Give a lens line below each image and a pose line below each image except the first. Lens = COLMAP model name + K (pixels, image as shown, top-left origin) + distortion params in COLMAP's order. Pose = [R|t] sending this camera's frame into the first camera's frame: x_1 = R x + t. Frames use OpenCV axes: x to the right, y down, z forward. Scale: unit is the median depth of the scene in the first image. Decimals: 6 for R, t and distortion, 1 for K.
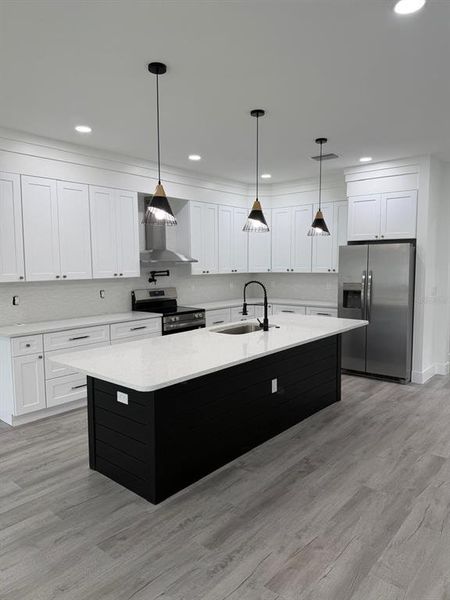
lens RADIAL K [[420.4, 0, 223.5], [0, 420.4, 302.1], [0, 0, 1]] dist [0.070904, -0.097949]
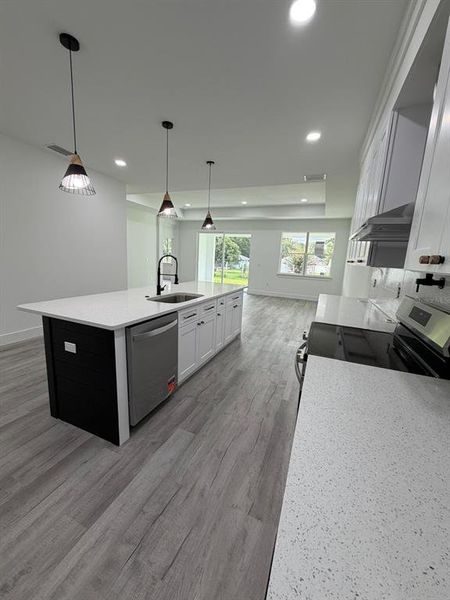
lens RADIAL K [[238.0, 0, 225.0], [0, 238.0, 300.0], [0, 0, 1]] dist [0.001203, -0.000218]
pose [[-0.951624, 0.013466, -0.306968, 0.126441], [-0.072664, 0.960838, 0.267413, -0.115330], [0.298548, 0.276783, -0.913379, 1.632021]]
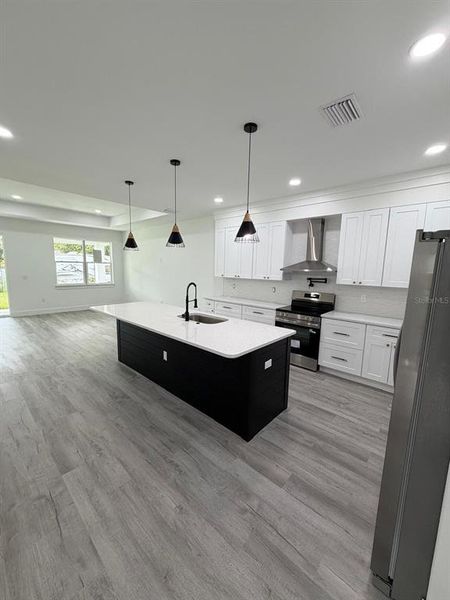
lens RADIAL K [[238.0, 0, 225.0], [0, 238.0, 300.0], [0, 0, 1]] dist [0.001203, -0.000218]
pose [[-0.030204, 0.140452, -0.989627, 0.797529], [-0.119057, 0.982524, 0.143077, -0.113524], [0.992428, 0.122143, -0.012954, 1.067693]]
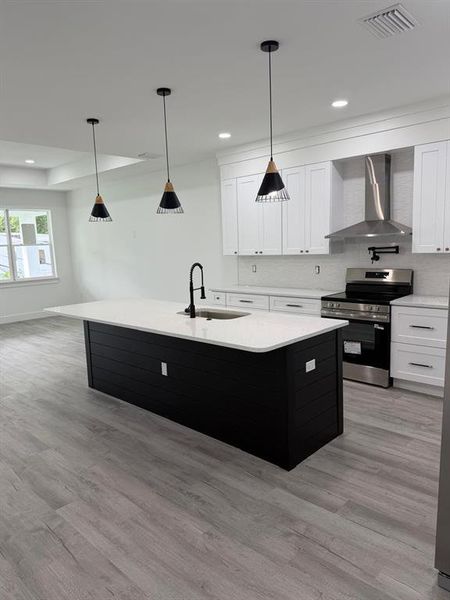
lens RADIAL K [[420.4, 0, 223.5], [0, 420.4, 302.1], [0, 0, 1]] dist [0.070904, -0.097949]
pose [[-0.054954, 0.148104, -0.987444, 0.970128], [-0.060409, 0.986633, 0.151345, -0.106426], [0.996660, 0.067968, -0.045273, 1.055664]]
